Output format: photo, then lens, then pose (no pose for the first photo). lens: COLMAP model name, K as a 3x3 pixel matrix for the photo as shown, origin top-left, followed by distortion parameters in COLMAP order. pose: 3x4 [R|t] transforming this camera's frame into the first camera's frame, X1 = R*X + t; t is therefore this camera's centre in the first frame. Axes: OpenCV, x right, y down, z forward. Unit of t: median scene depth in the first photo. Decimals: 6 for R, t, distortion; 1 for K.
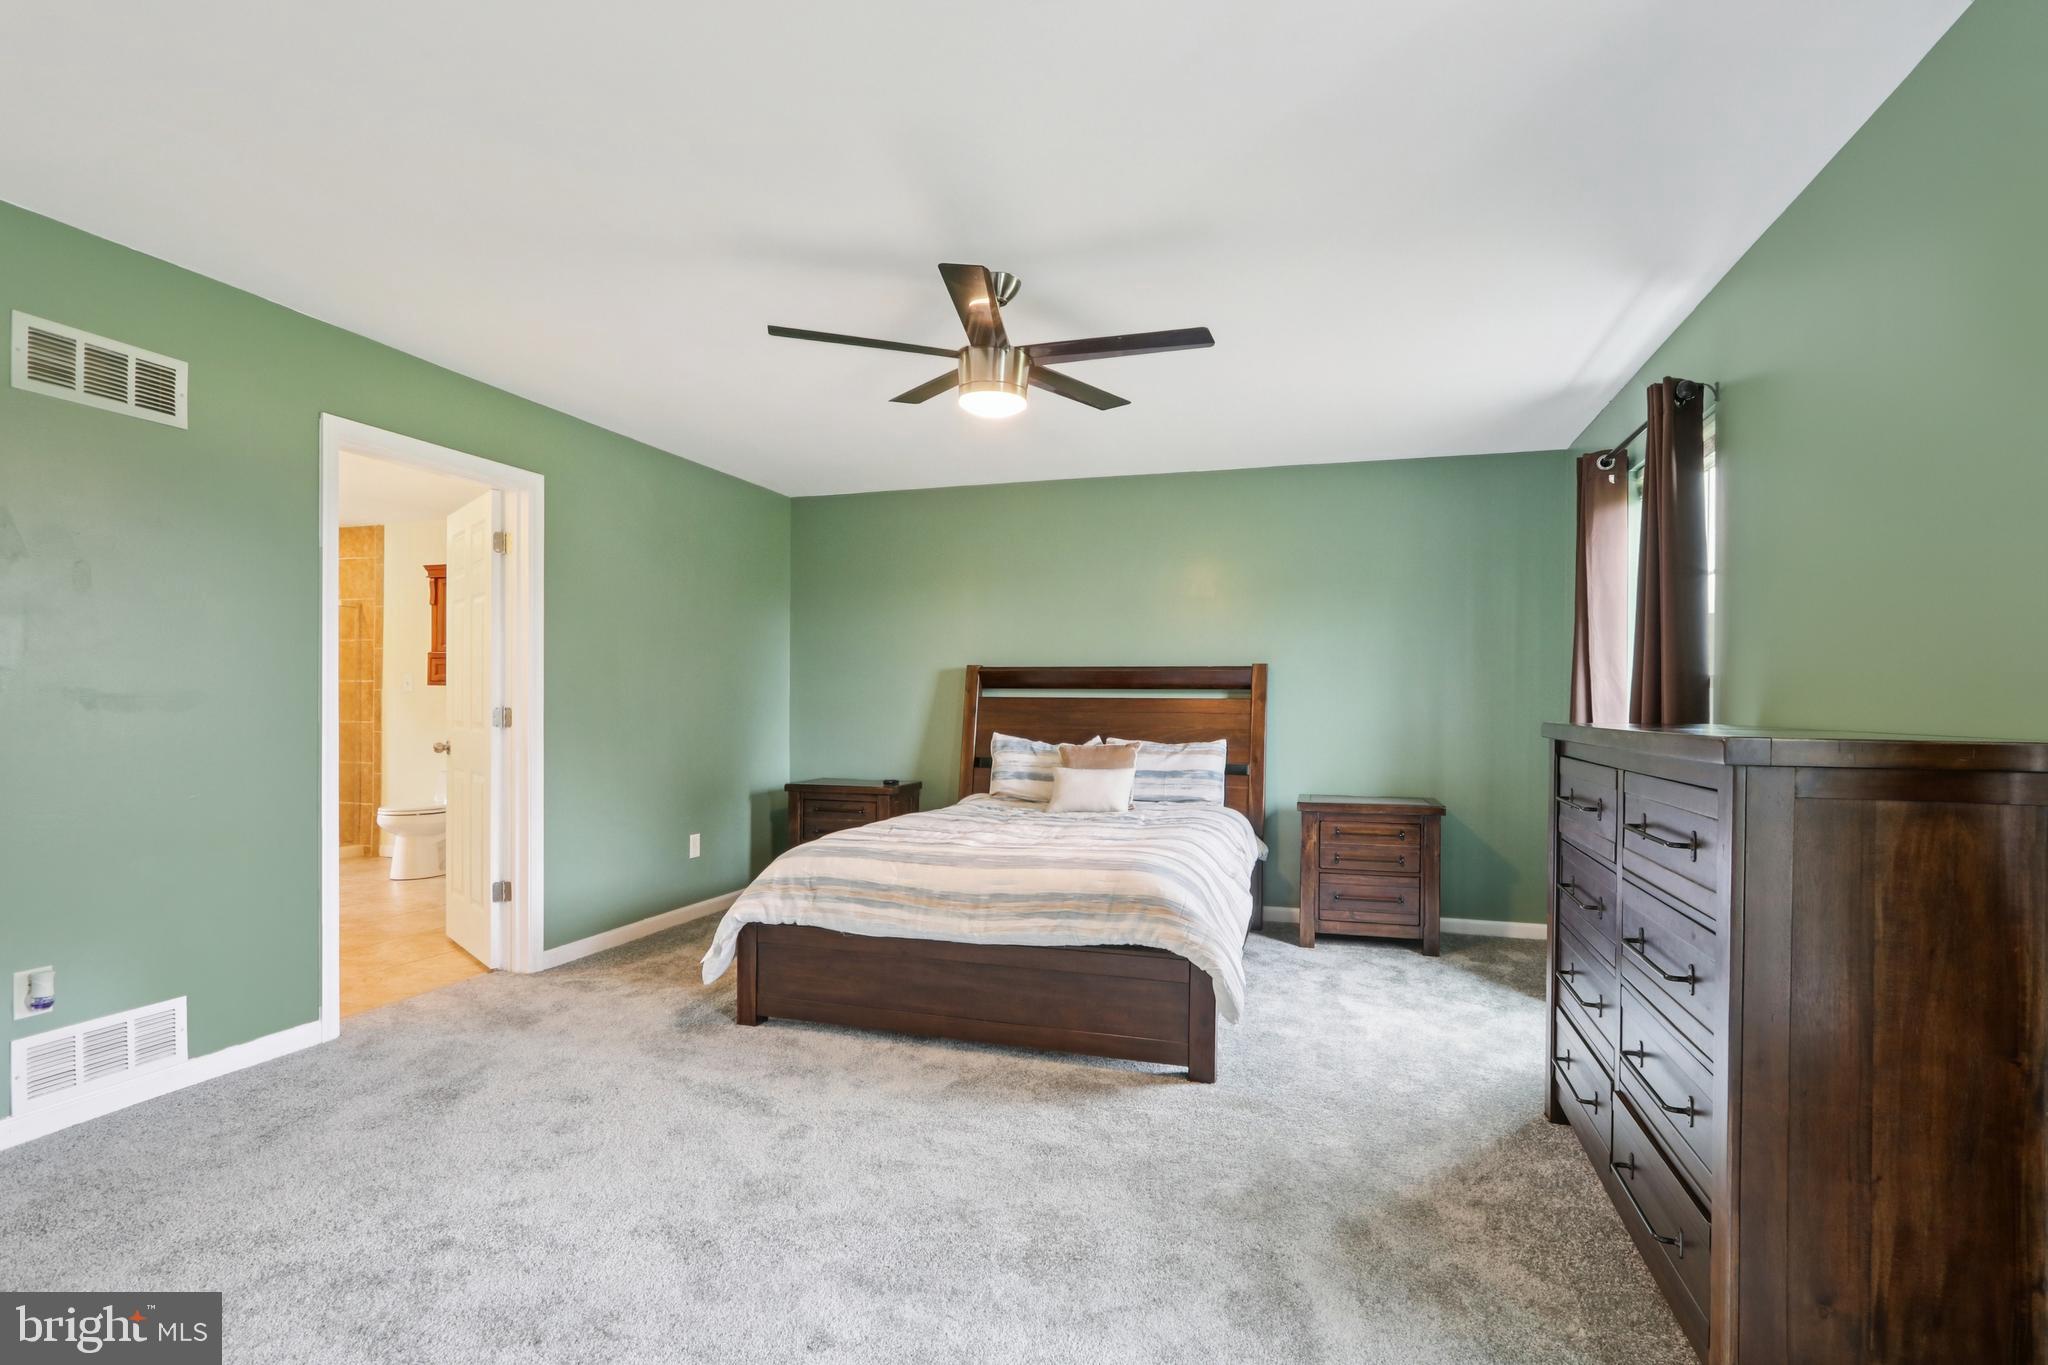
lens RADIAL K [[961.2, 0, 1024.0], [0, 961.2, 682.5], [0, 0, 1]] dist [-0.018053, 0.000847]
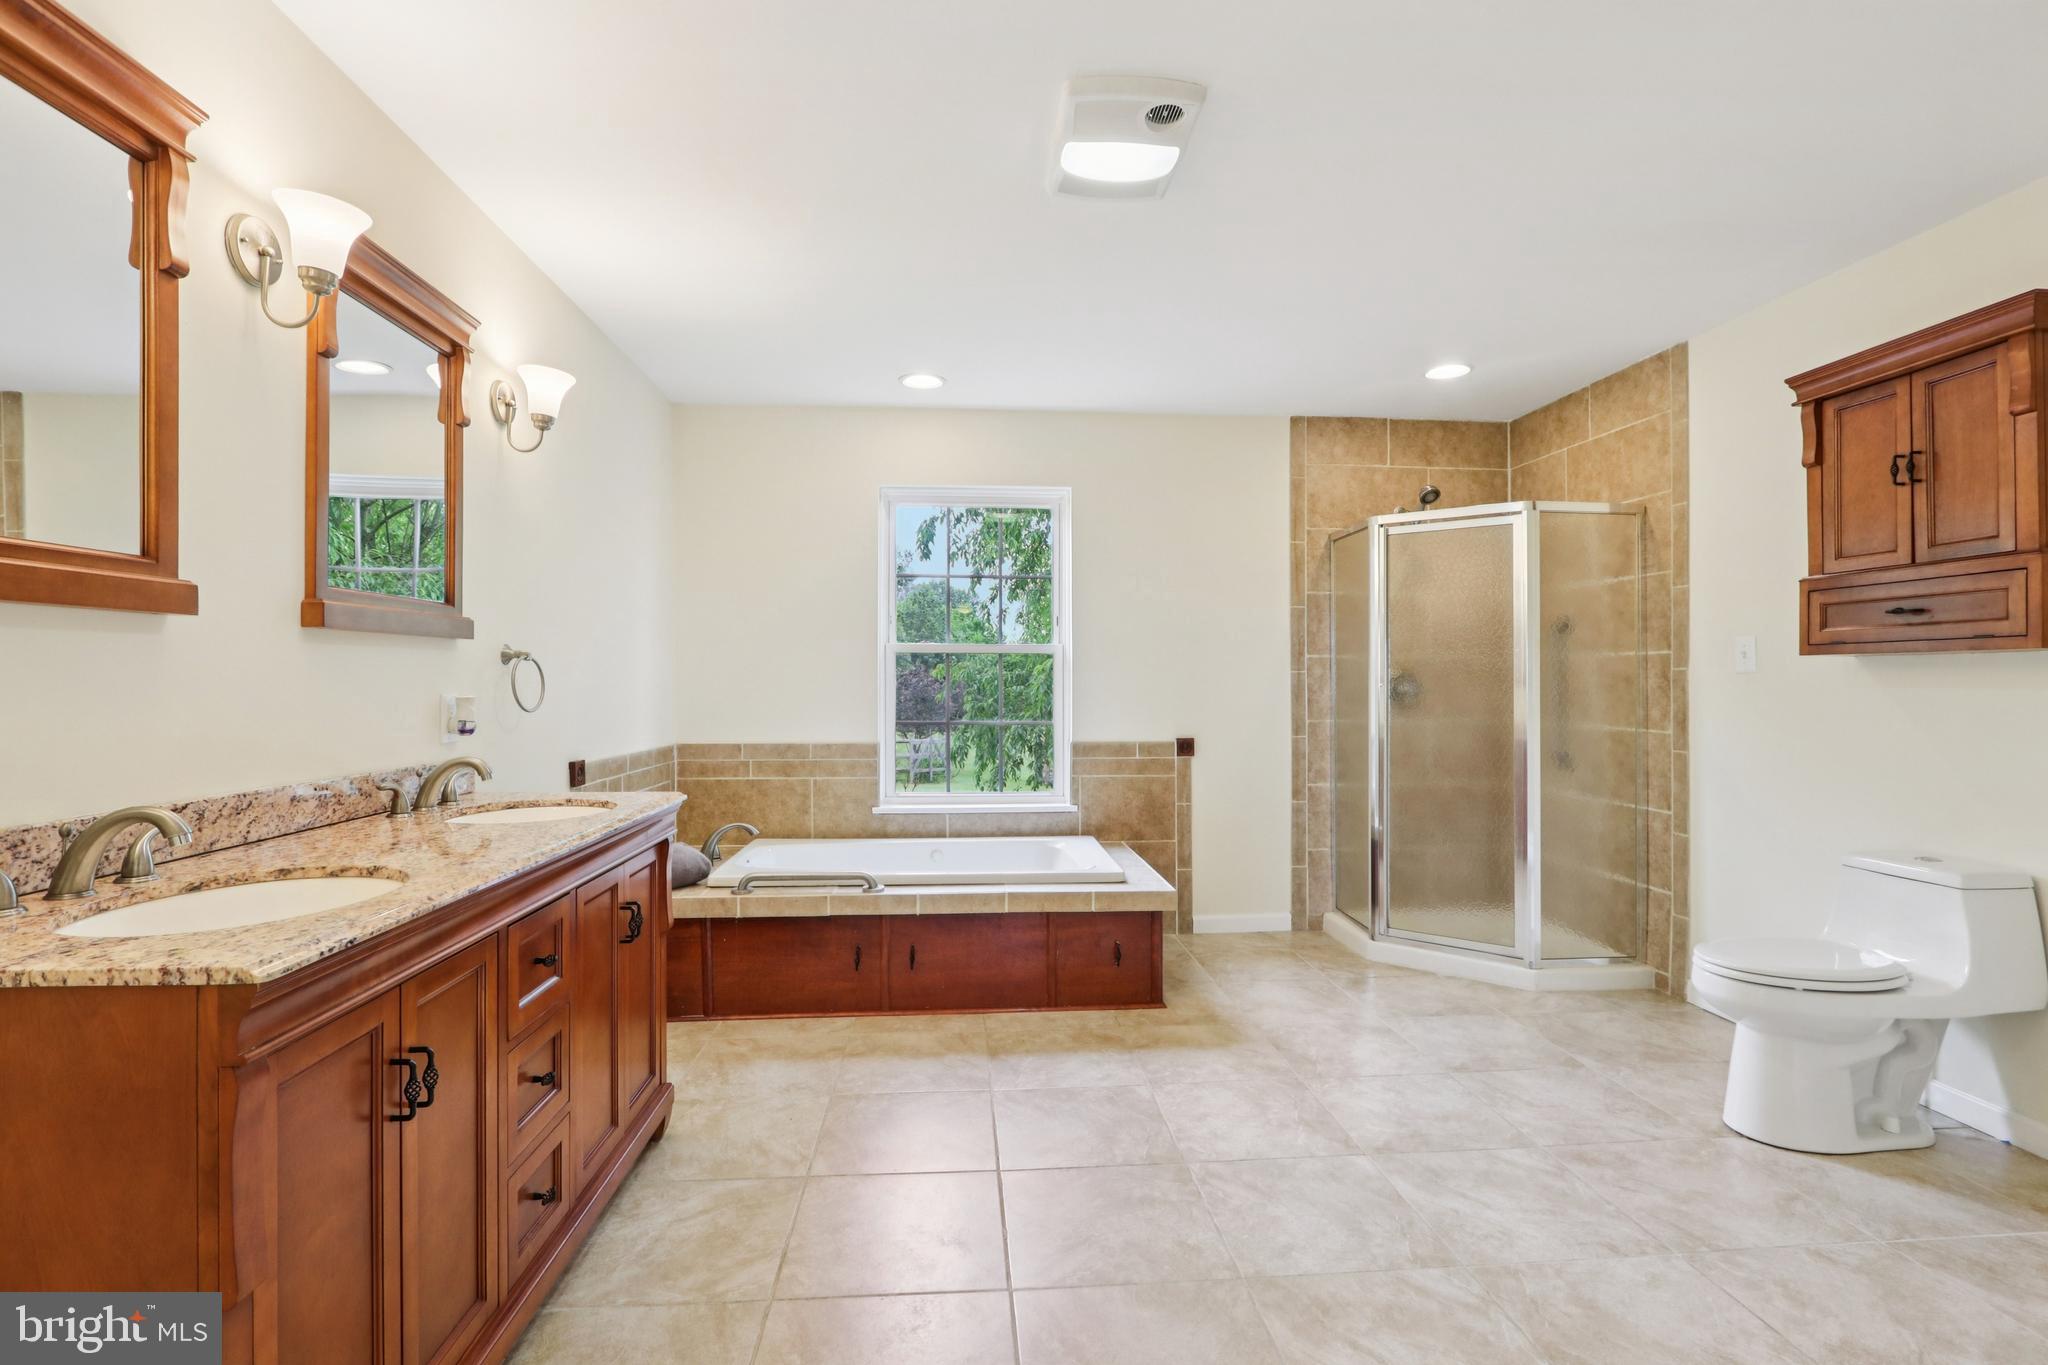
lens RADIAL K [[961.7, 0, 1021.0], [0, 961.7, 680.5], [0, 0, 1]] dist [-0.028379, 0.000446]
pose [[0.376656, -0.002826, -0.926349, -0.496818], [0.009702, 0.999953, 0.000895, 0.014417], [0.926303, -0.009324, 0.376665, 0.703749]]
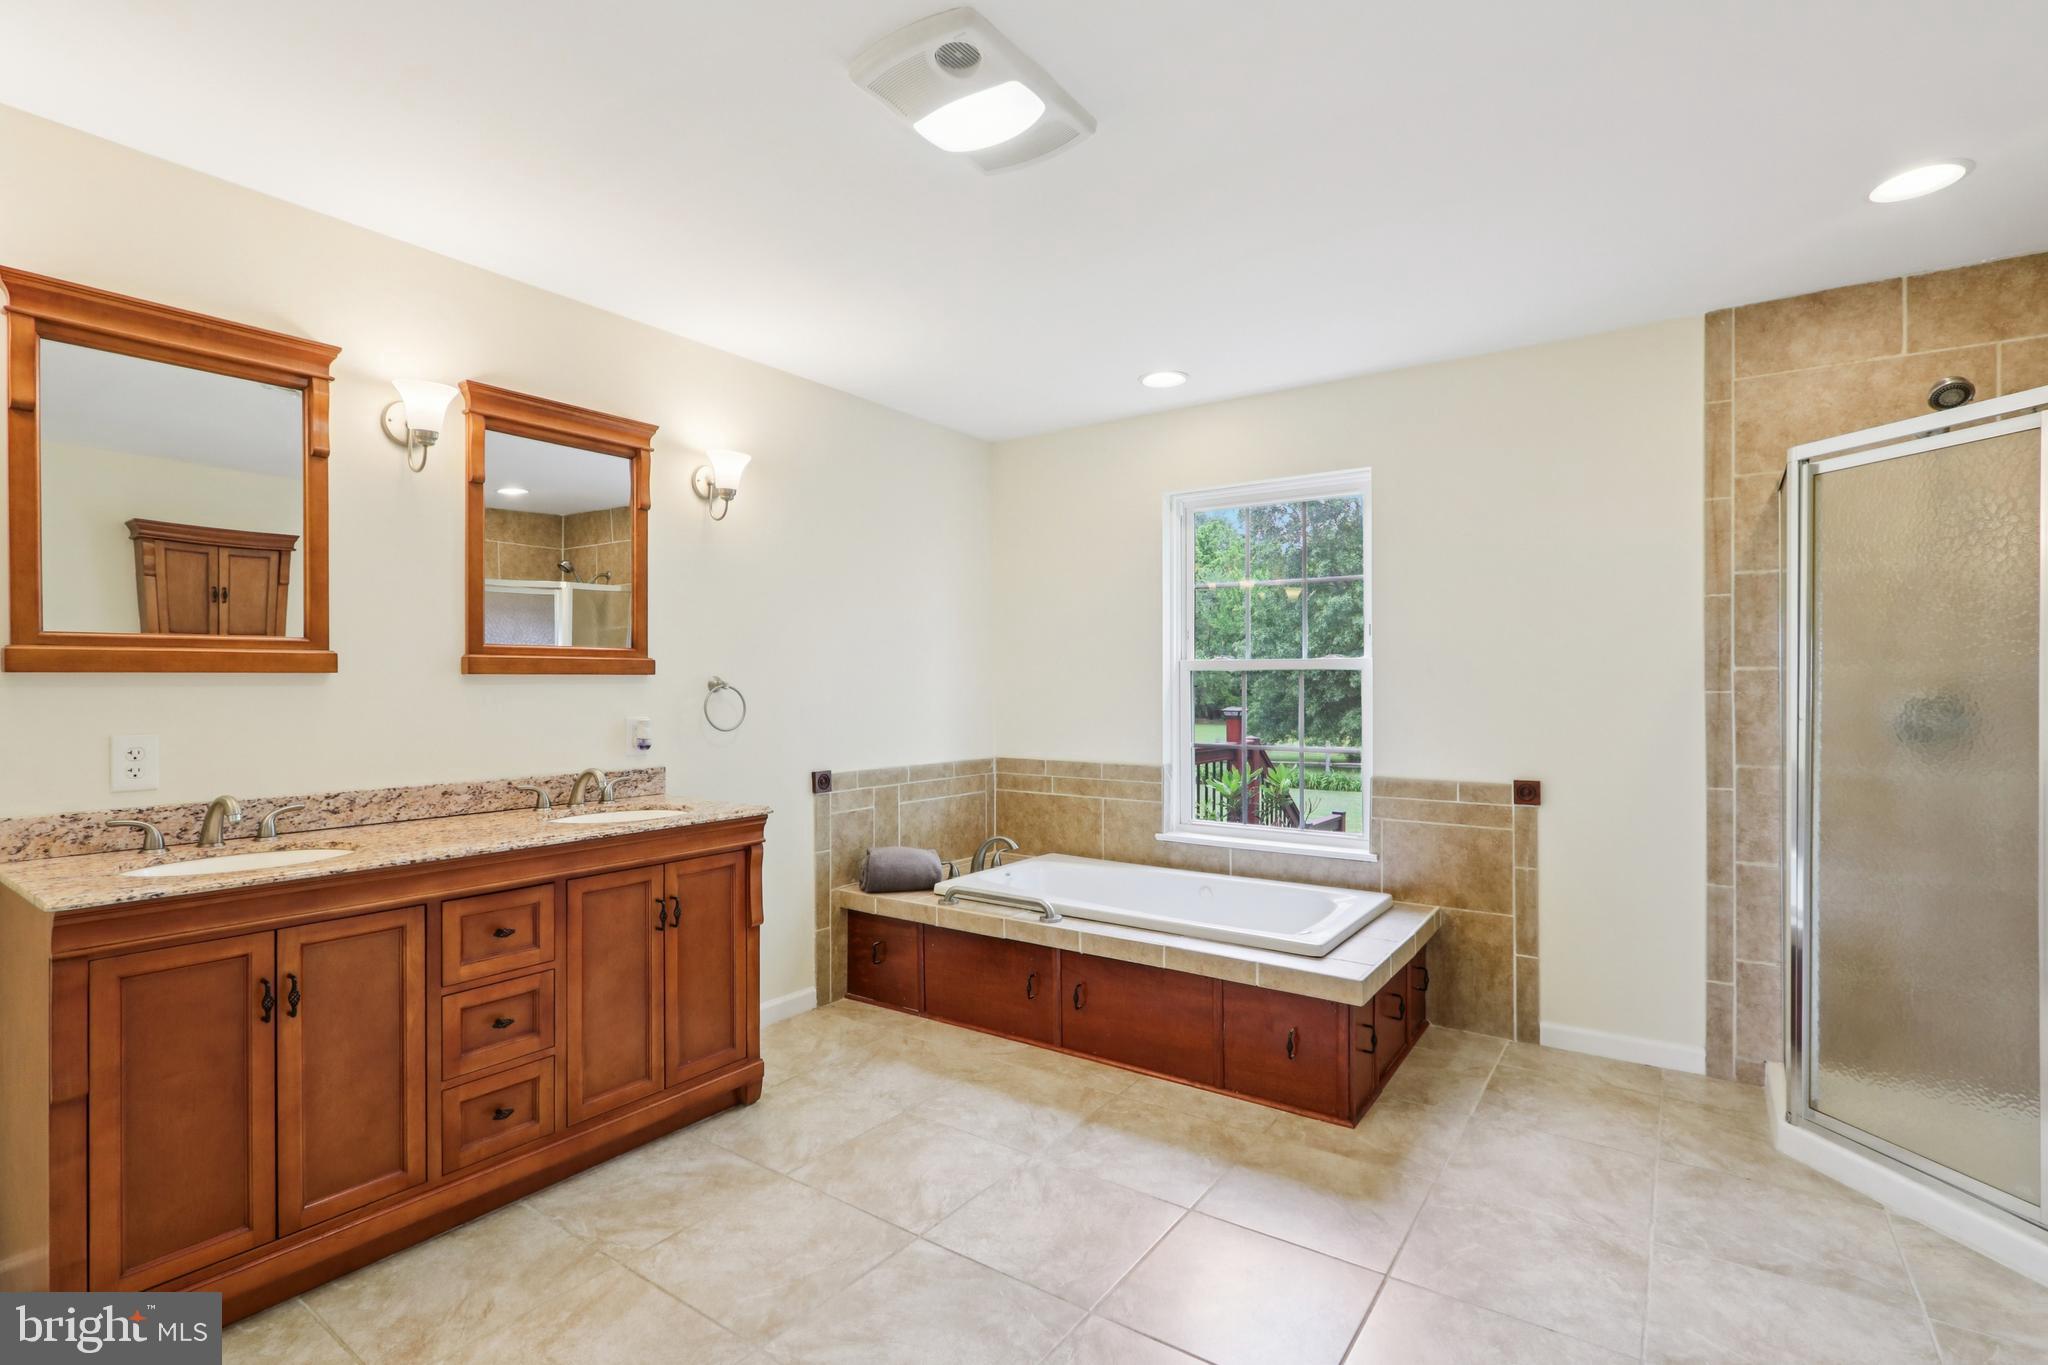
lens RADIAL K [[961.2, 0, 1024.0], [0, 961.2, 682.5], [0, 0, 1]] dist [-0.018053, 0.000847]
pose [[-0.306621, -0.002706, -0.951828, -0.526548], [0.011186, 0.999917, -0.006446, 0.003597], [0.951766, -0.012623, -0.306565, 1.025514]]
